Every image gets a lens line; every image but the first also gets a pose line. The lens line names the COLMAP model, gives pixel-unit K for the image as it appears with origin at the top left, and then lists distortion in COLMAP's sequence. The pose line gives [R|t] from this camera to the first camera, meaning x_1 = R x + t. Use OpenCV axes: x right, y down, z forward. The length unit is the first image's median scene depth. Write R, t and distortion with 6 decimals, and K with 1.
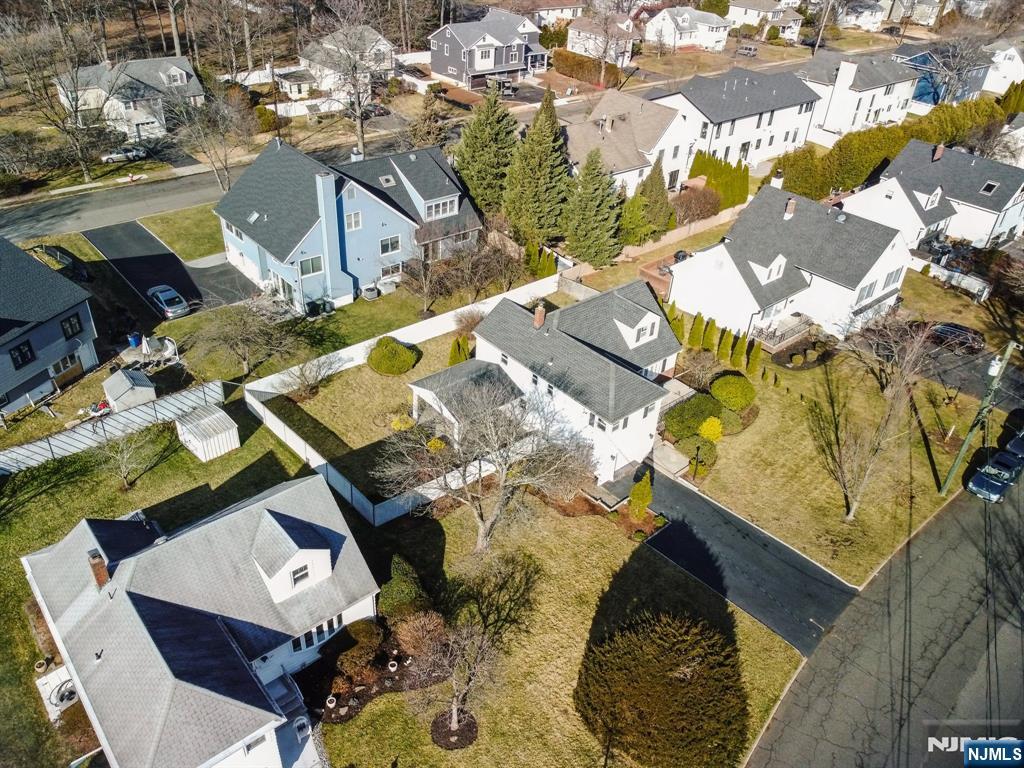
lens RADIAL K [[775.8, 0, 512.0], [0, 775.8, 384.0], [0, 0, 1]] dist [-0.003521, -0.008259]
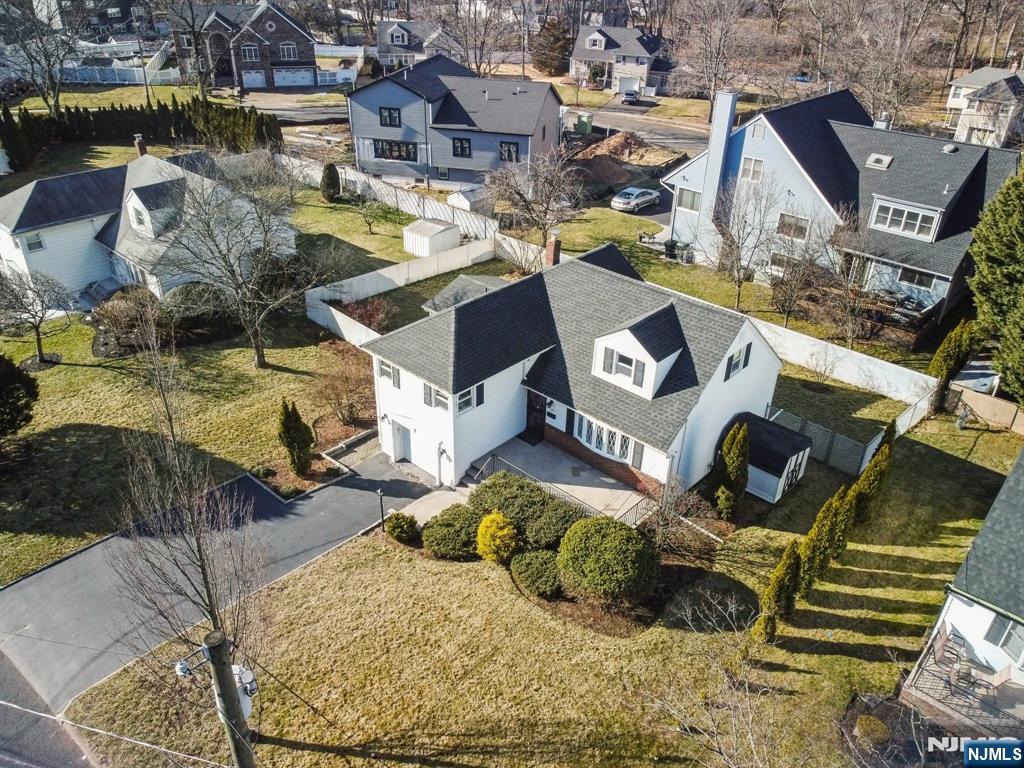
lens RADIAL K [[773.5, 0, 512.0], [0, 773.5, 384.0], [0, 0, 1]] dist [0.001377, -0.005095]
pose [[0.109722, 0.459034, -0.881617, 0.568266], [-0.568478, 0.756566, 0.323173, -0.165614], [0.815349, 0.465721, 0.343963, 0.654996]]
